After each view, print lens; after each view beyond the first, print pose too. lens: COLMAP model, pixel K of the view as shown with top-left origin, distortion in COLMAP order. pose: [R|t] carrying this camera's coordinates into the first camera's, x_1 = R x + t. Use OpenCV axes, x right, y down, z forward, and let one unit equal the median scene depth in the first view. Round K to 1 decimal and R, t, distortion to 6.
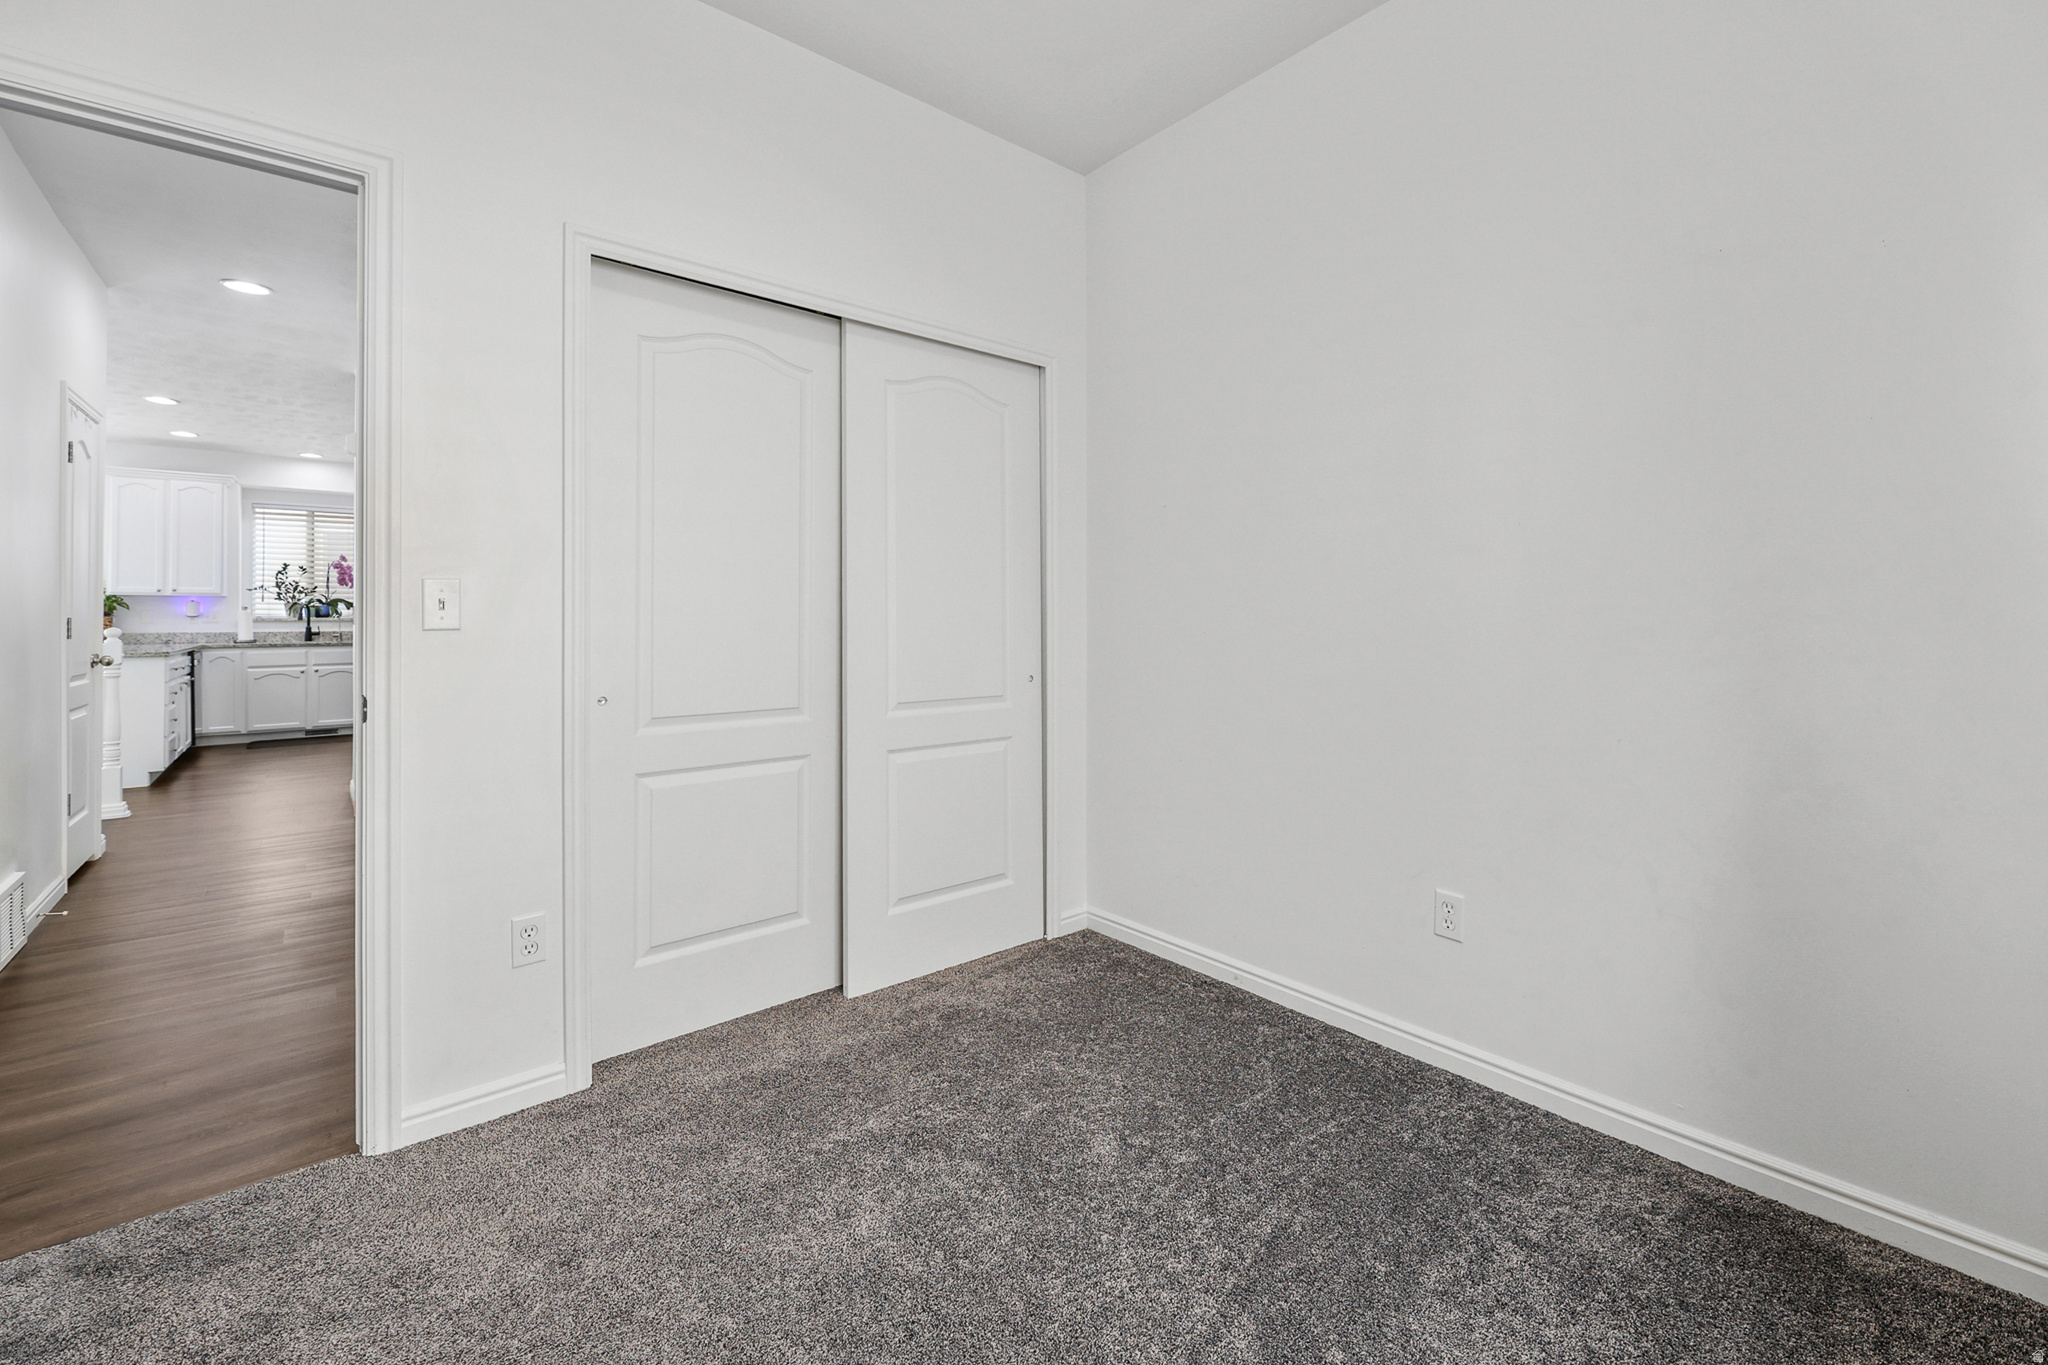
lens RADIAL K [[857.8, 0, 1021.5], [0, 857.8, 610.2], [0, 0, 1]] dist [-0.002905, -0.000637]
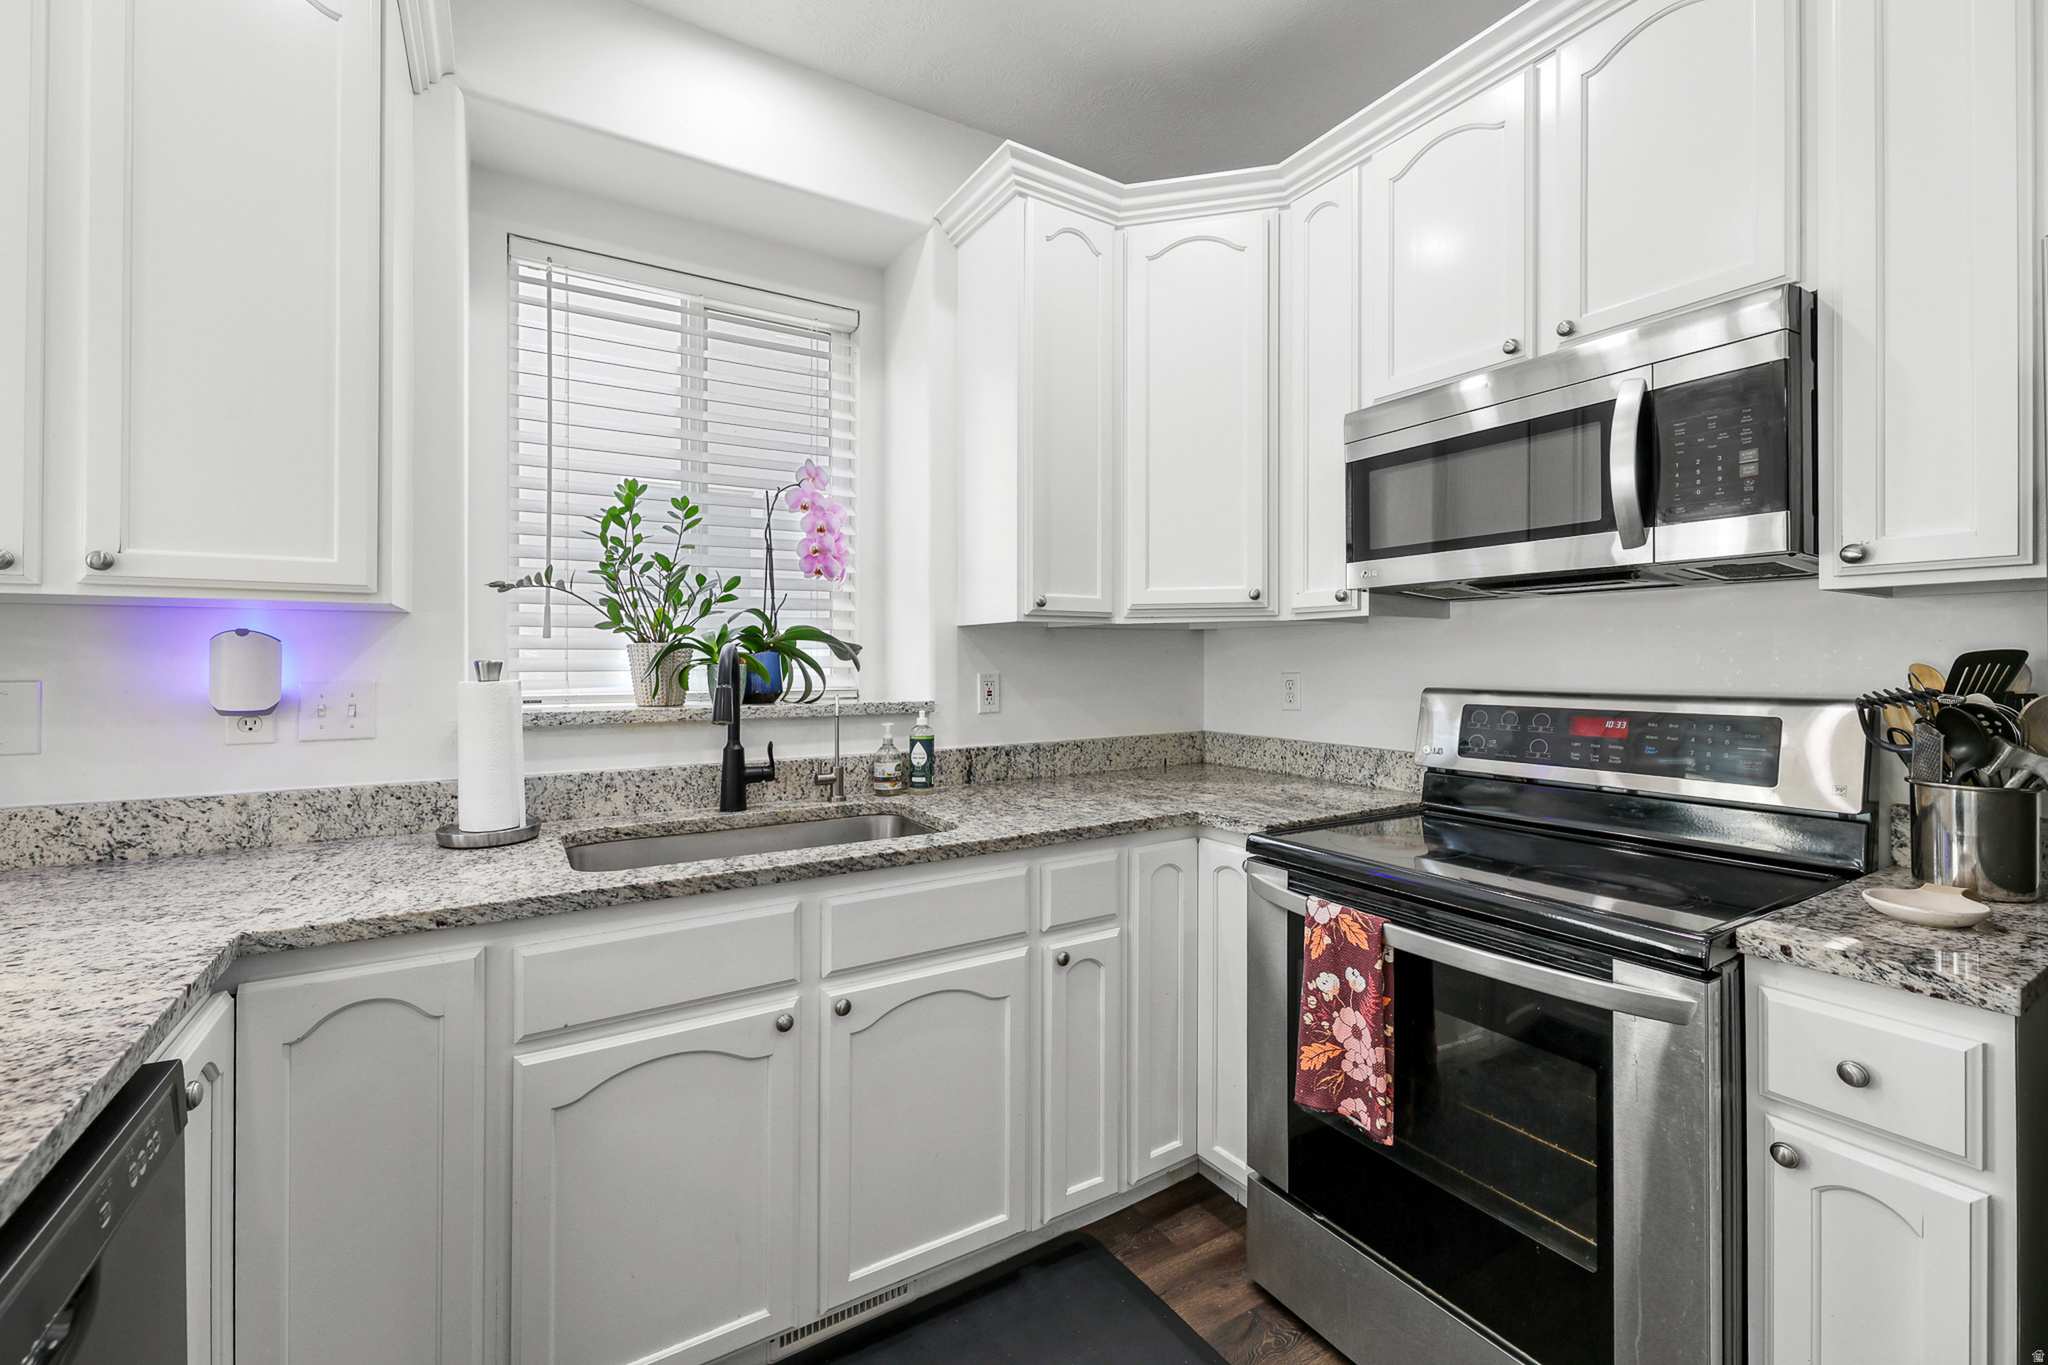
lens RADIAL K [[844.7, 0, 1026.9], [0, 844.7, 652.6], [0, 0, 1]] dist [0.000342, -0.000124]
pose [[0.990098, -0.005314, -0.140276, -0.722783], [0.004485, 0.999971, -0.006226, -0.003821], [0.140305, 0.005535, 0.990093, 0.786304]]
